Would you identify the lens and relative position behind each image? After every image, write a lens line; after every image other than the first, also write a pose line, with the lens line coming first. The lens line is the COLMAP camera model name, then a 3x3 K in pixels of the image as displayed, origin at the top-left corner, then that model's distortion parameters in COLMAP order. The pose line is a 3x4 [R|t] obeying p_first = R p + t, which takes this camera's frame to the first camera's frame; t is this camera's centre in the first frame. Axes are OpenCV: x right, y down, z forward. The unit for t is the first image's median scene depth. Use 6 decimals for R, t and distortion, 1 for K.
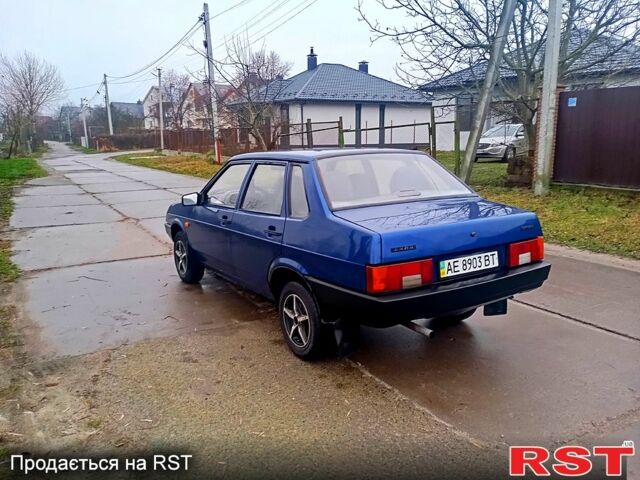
lens RADIAL K [[523.0, 0, 320.0], [0, 523.0, 240.0], [0, 0, 1]] dist [0.064256, -0.061331]
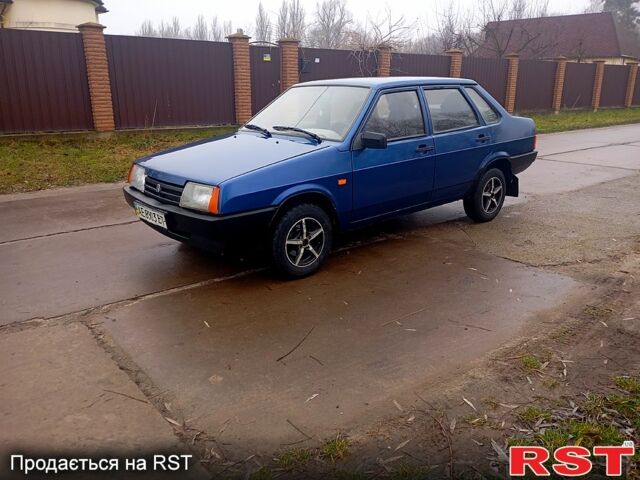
lens RADIAL K [[523.0, 0, 320.0], [0, 523.0, 240.0], [0, 0, 1]] dist [0.064256, -0.061331]
pose [[-0.138628, -0.269224, 0.953048, -1.329439], [0.198976, 0.935145, 0.293109, -0.239833], [-0.970150, 0.230267, -0.076068, 1.516008]]
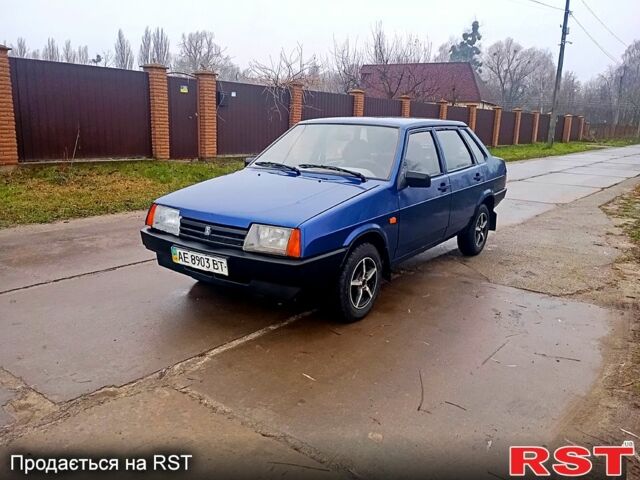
lens RADIAL K [[530.8, 0, 320.0], [0, 530.8, 240.0], [0, 0, 1]] dist [0.070163, -0.072301]
pose [[-0.372968, -0.202107, 0.905565, -1.226150], [0.160834, 0.947131, 0.277625, -0.311665], [-0.913799, 0.249190, -0.320743, 1.837484]]
